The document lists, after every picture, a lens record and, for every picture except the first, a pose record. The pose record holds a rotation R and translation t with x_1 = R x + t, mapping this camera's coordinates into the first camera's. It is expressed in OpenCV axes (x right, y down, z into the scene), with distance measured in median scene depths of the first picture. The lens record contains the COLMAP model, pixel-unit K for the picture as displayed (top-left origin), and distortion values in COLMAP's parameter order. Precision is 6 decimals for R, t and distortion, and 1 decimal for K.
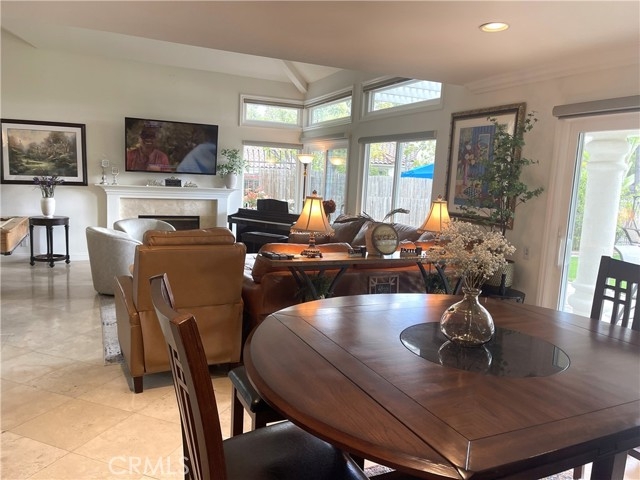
lens RADIAL K [[470.6, 0, 322.3], [0, 470.6, 239.1], [0, 0, 1]] dist [0.006088, 0.000797]
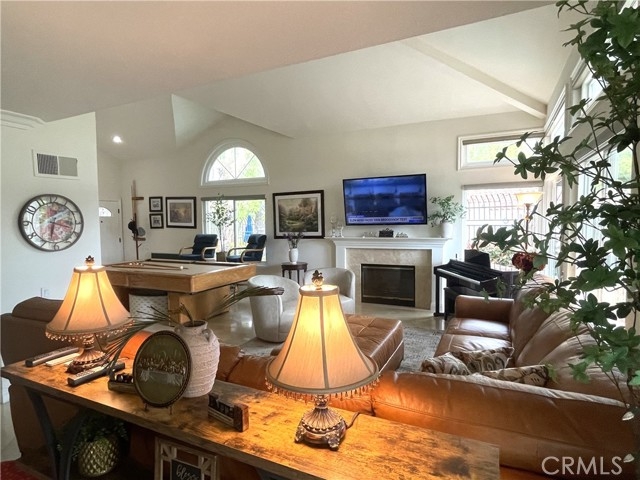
lens RADIAL K [[343.8, 0, 319.1], [0, 343.8, 243.3], [0, 0, 1]] dist [0.004818, 0.000151]
pose [[0.651142, -0.009020, -0.758902, 0.171792], [-0.055753, 0.996659, -0.059682, -0.044010], [0.756905, 0.081173, 0.648464, 0.386063]]
